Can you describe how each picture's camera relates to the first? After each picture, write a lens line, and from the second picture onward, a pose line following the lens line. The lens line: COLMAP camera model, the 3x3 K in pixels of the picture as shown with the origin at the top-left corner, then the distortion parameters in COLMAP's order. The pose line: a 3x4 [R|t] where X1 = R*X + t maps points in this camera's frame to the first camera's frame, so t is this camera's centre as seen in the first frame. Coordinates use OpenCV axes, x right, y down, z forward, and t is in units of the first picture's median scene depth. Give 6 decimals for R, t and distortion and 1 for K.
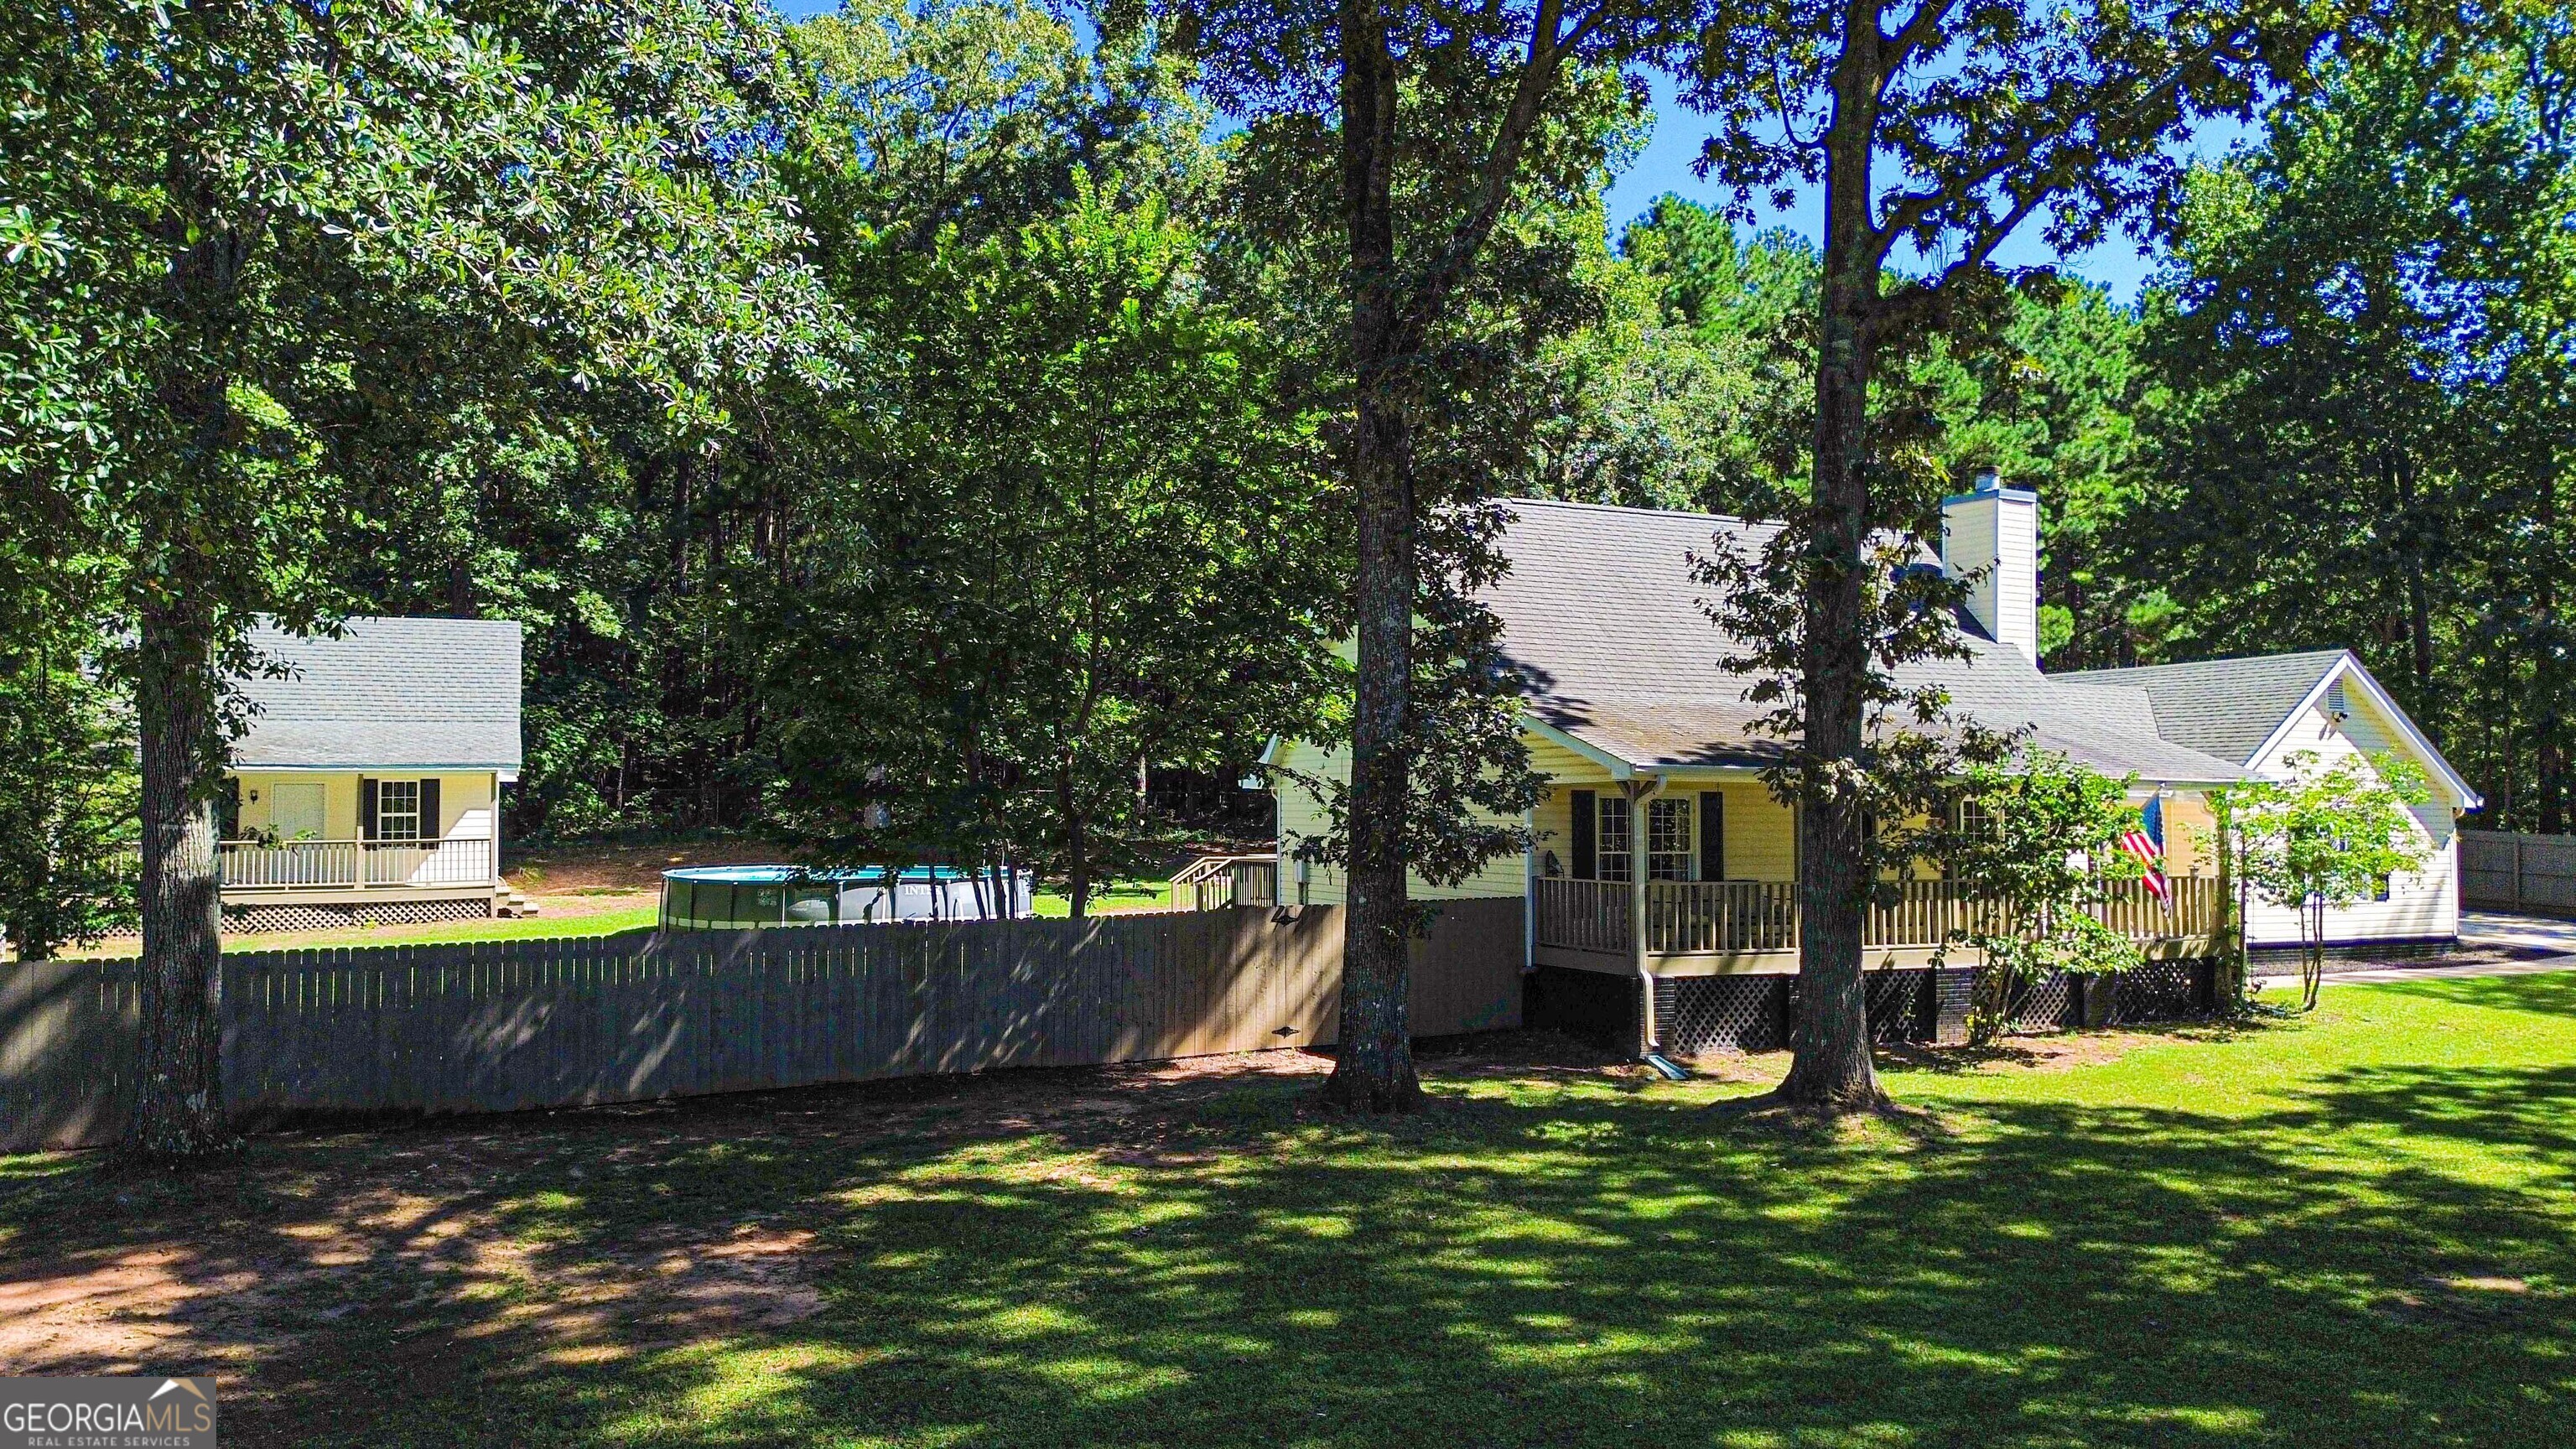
lens RADIAL K [[1828.1, 0, 1300.2], [0, 1828.1, 742.2], [0, 0, 1]] dist [0.073424, -0.077607]
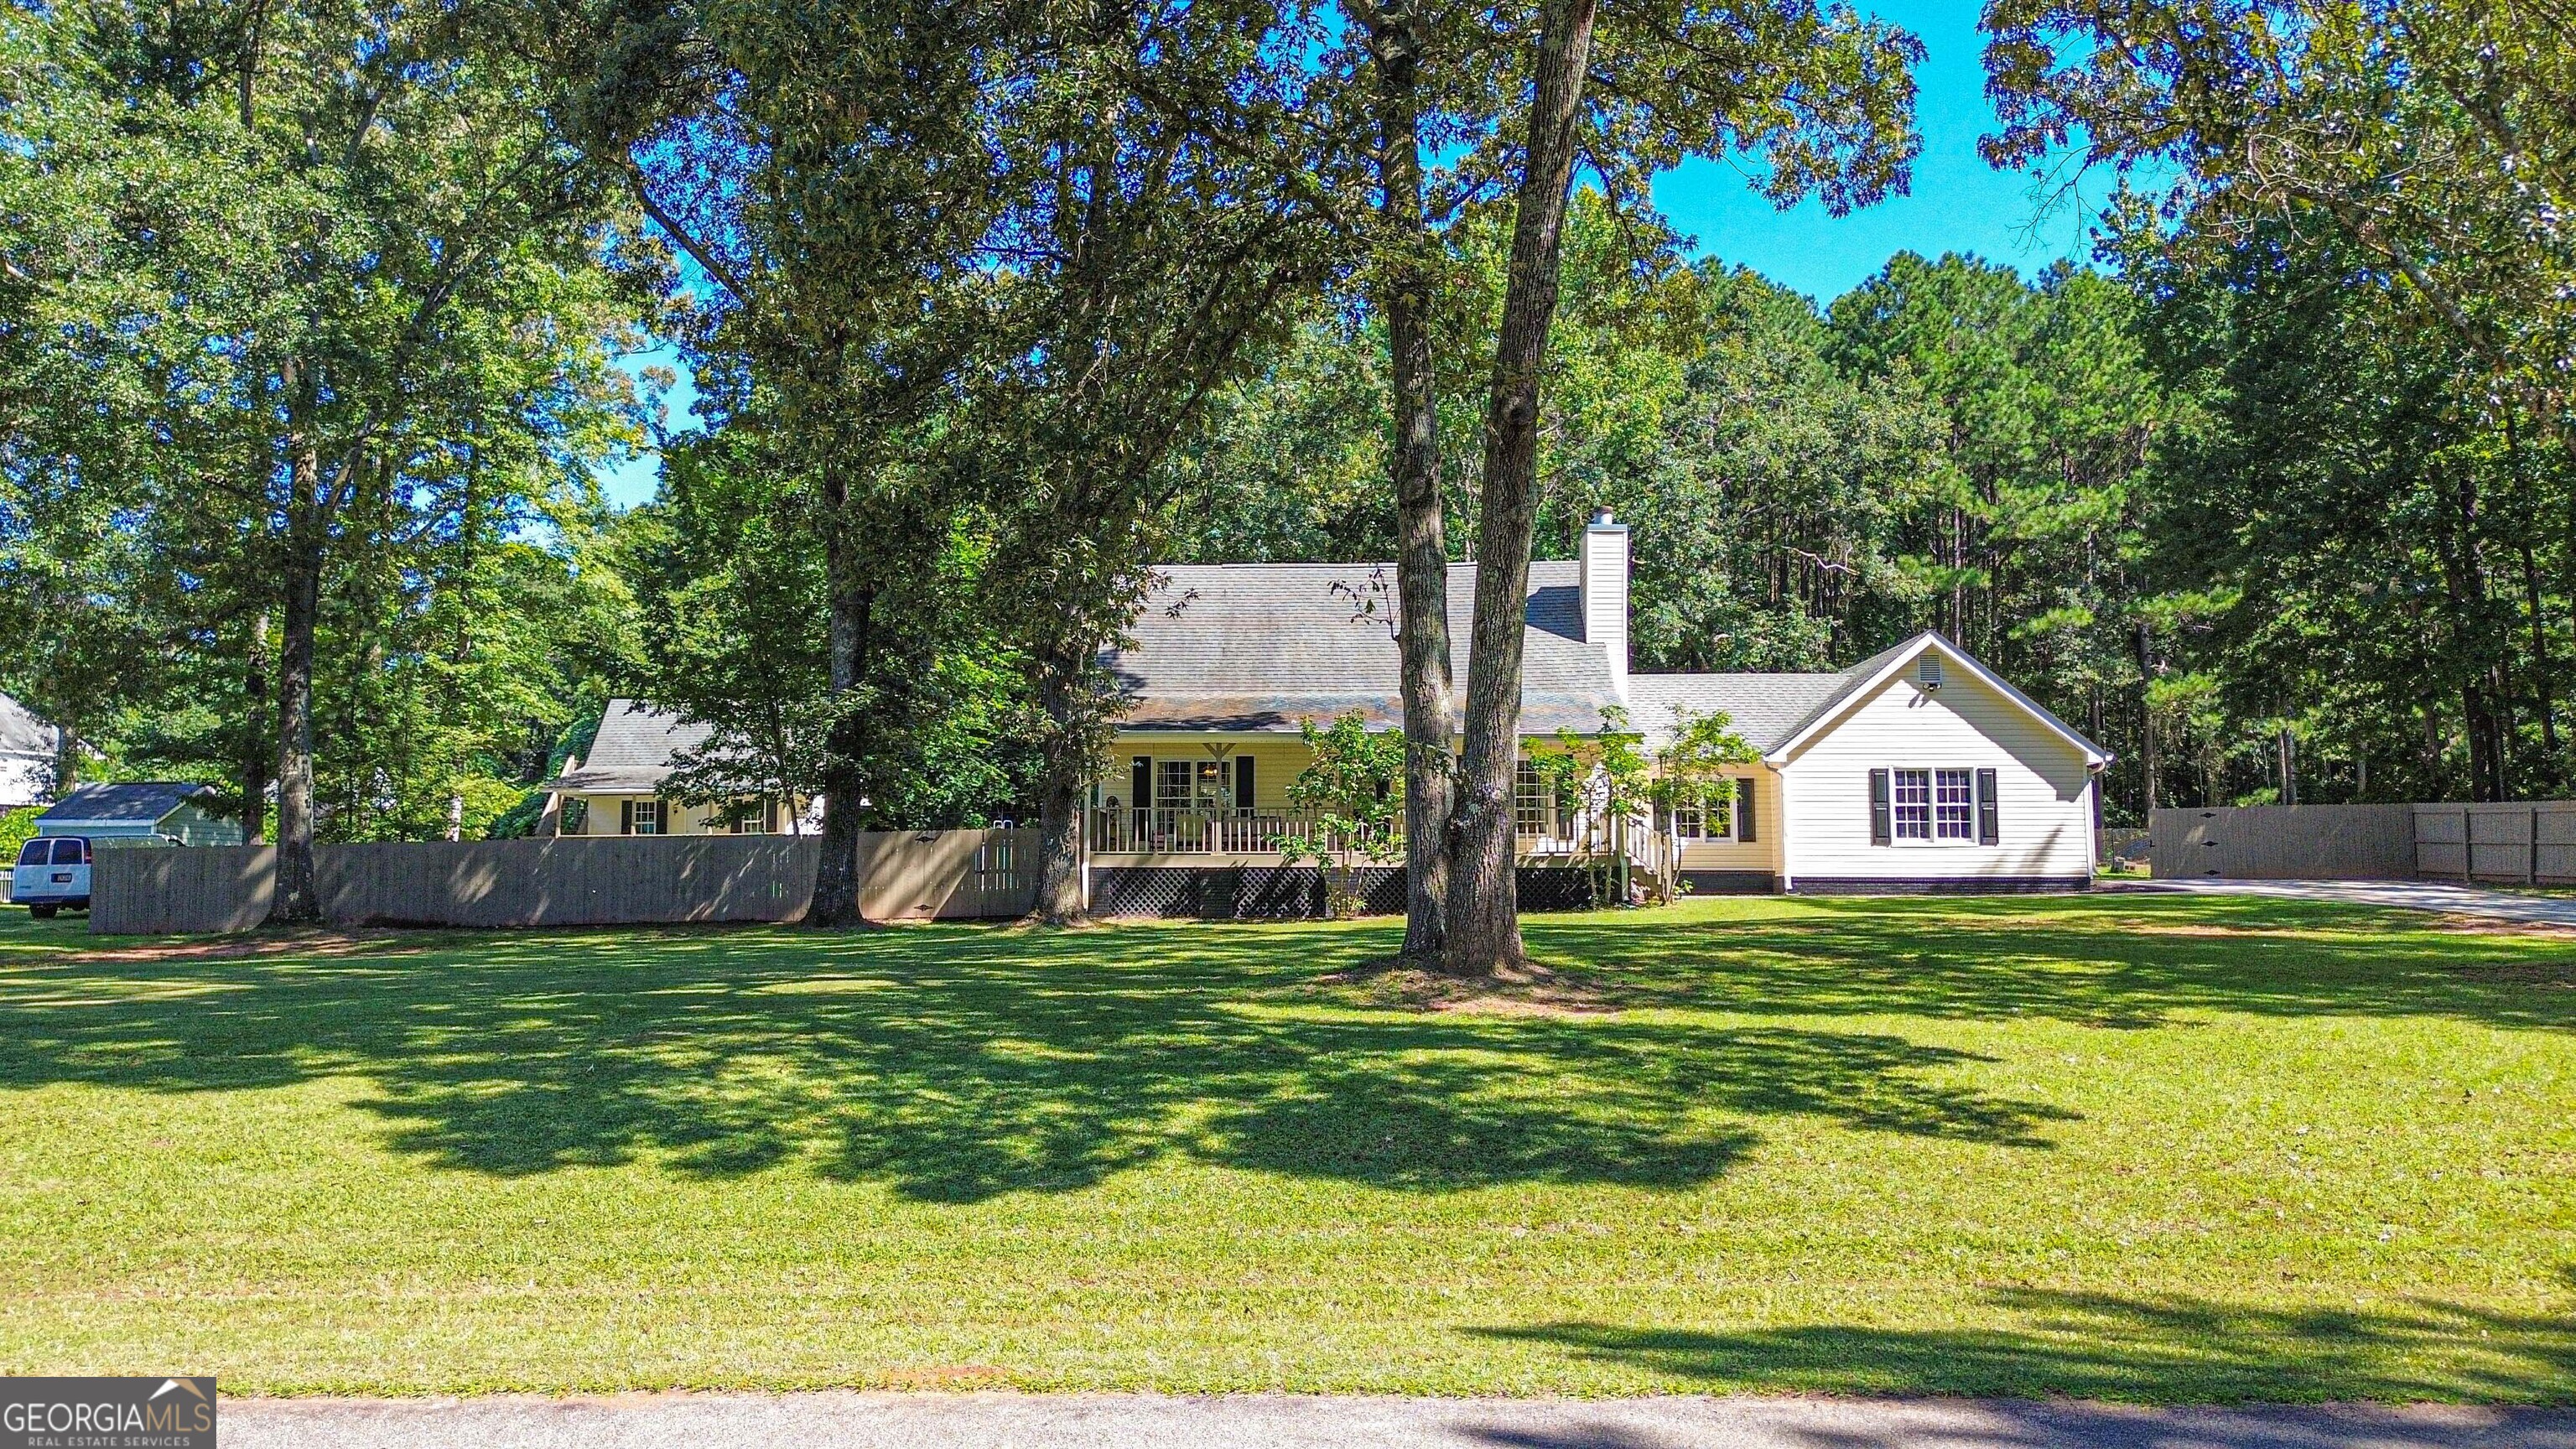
lens RADIAL K [[1828.1, 0, 1290.2], [0, 1828.1, 704.4], [0, 0, 1]] dist [0.073424, -0.077607]
pose [[0.891173, -0.043408, -0.451583, 0.714320], [0.016503, 0.997855, -0.063349, 0.063581], [0.453364, 0.049002, 0.889977, -0.212337]]
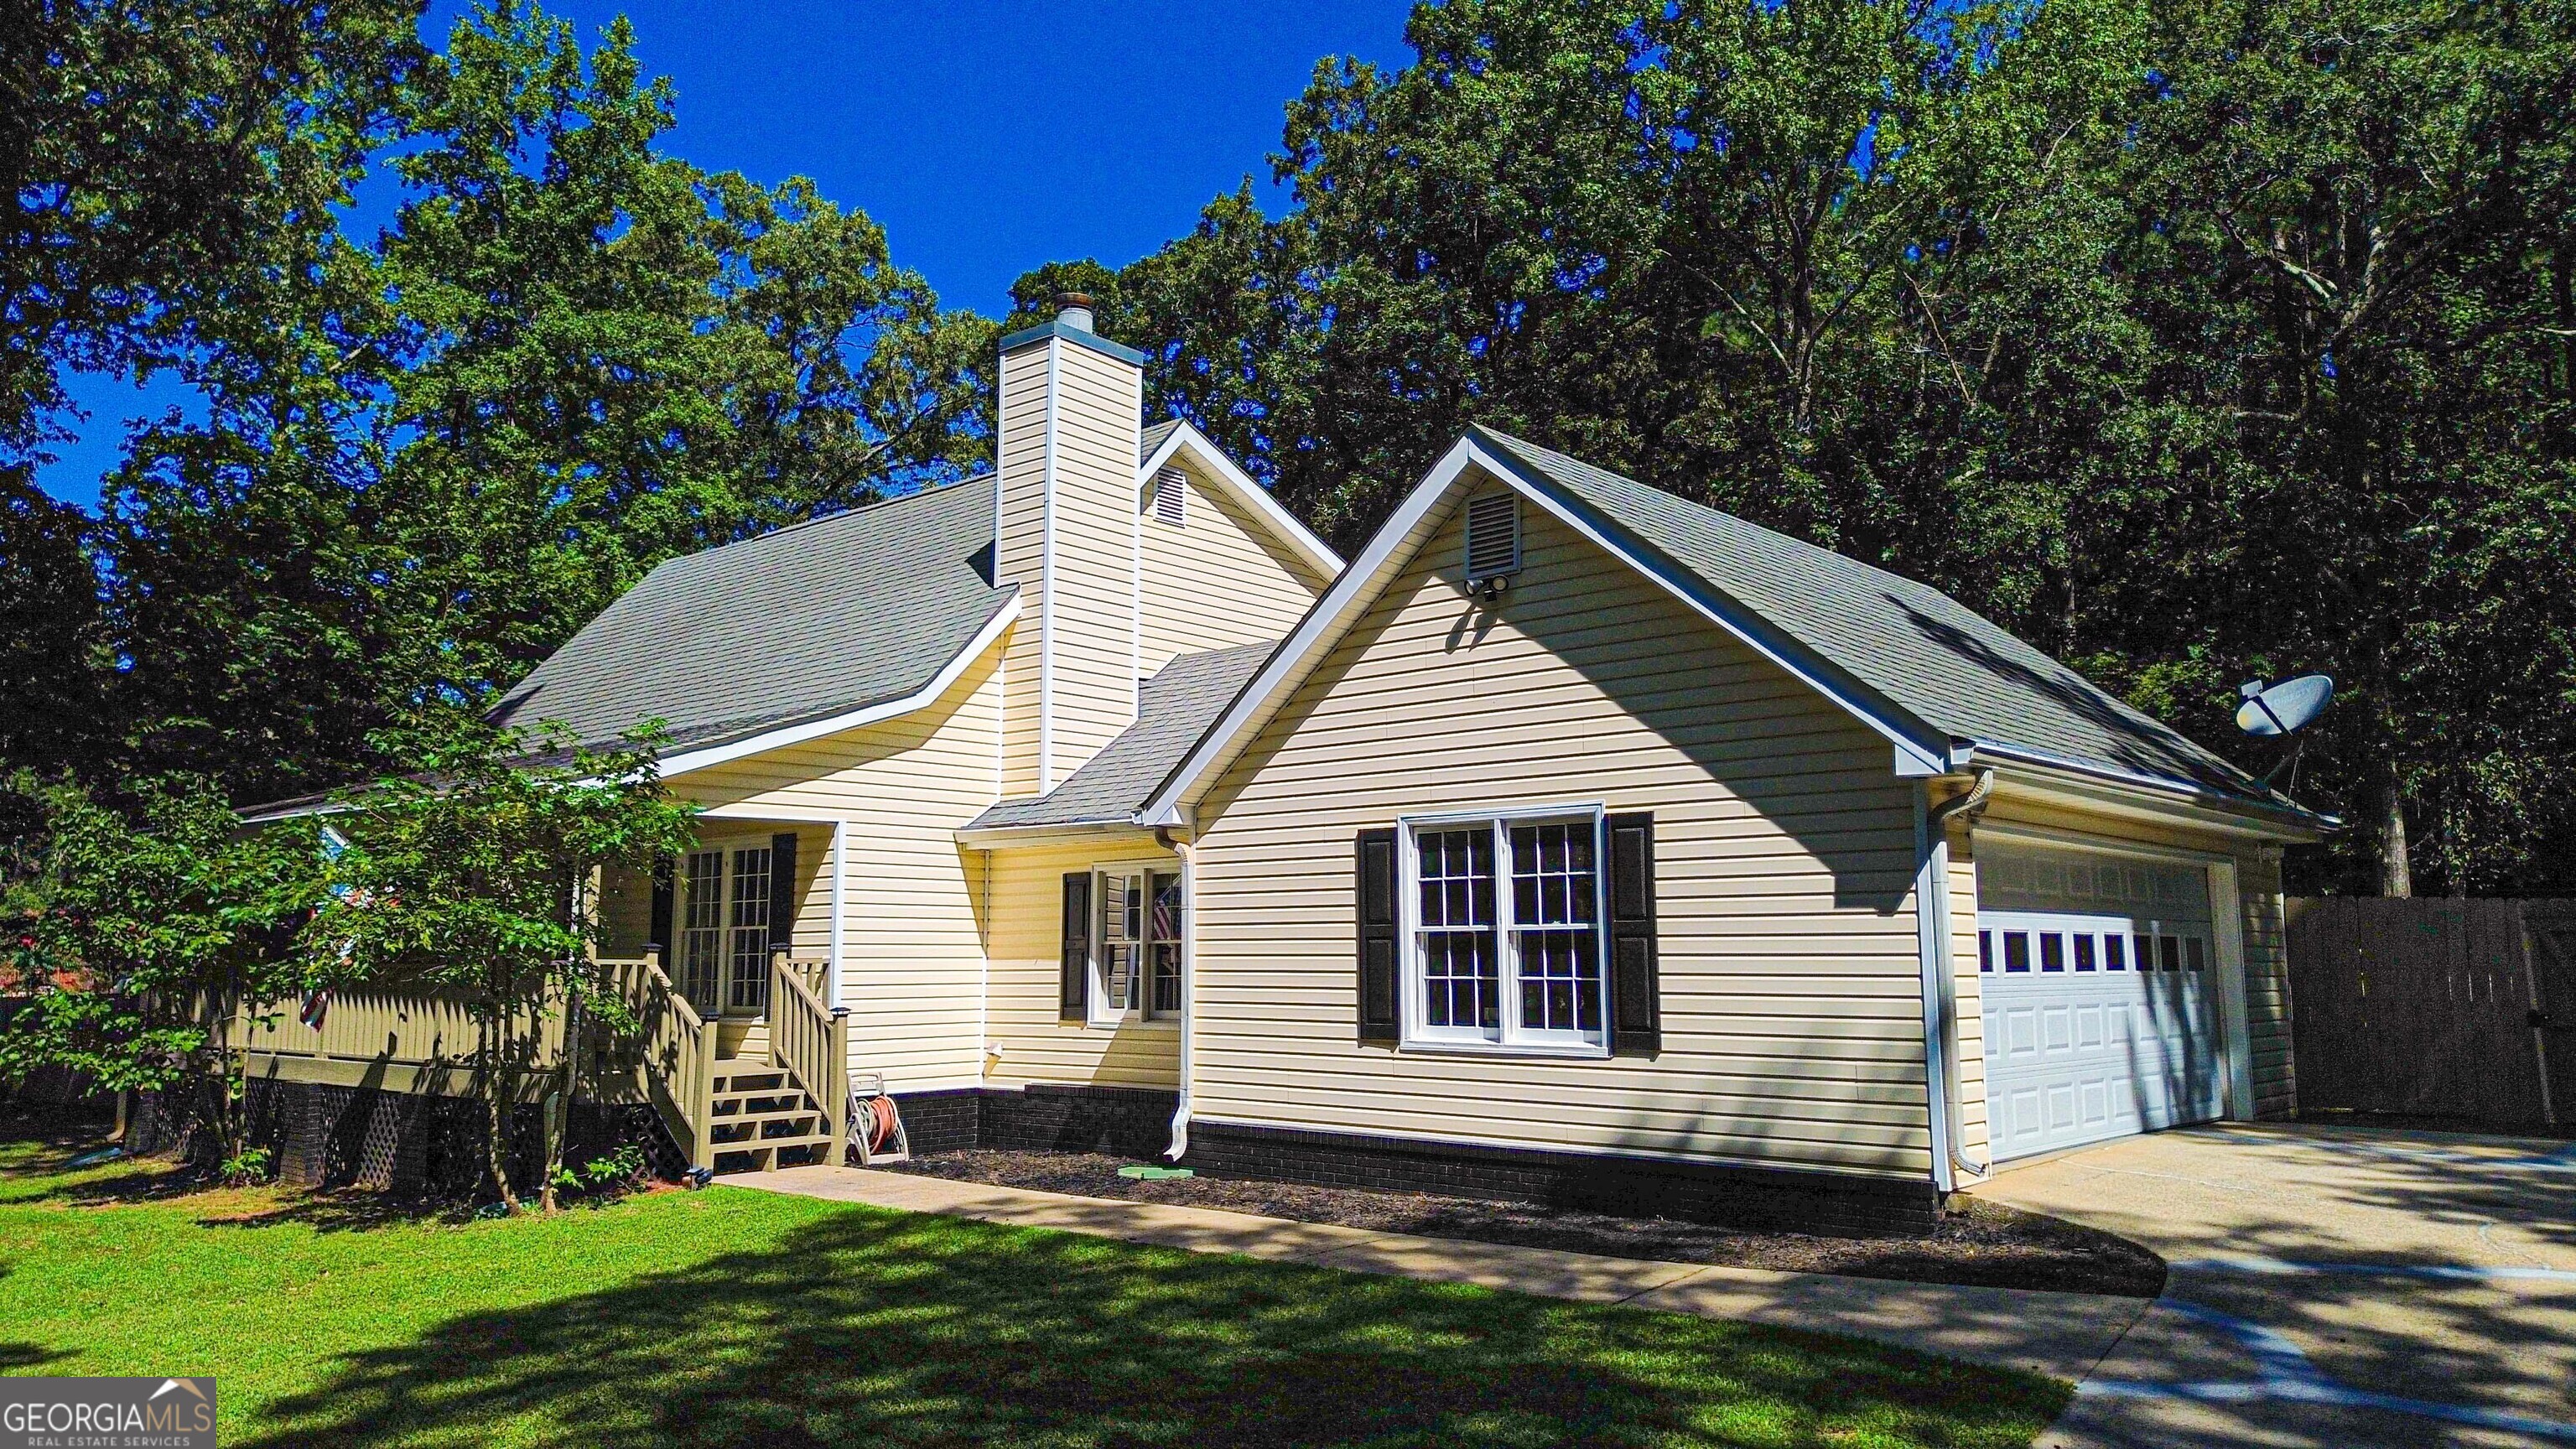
lens RADIAL K [[1828.1, 0, 1282.6], [0, 1828.1, 727.1], [0, 0, 1]] dist [0.073424, -0.077607]
pose [[0.388041, -0.115616, -0.914362, 0.892905], [0.040257, 0.993280, -0.108510, 0.057772], [0.920763, 0.005297, 0.390087, 0.792768]]
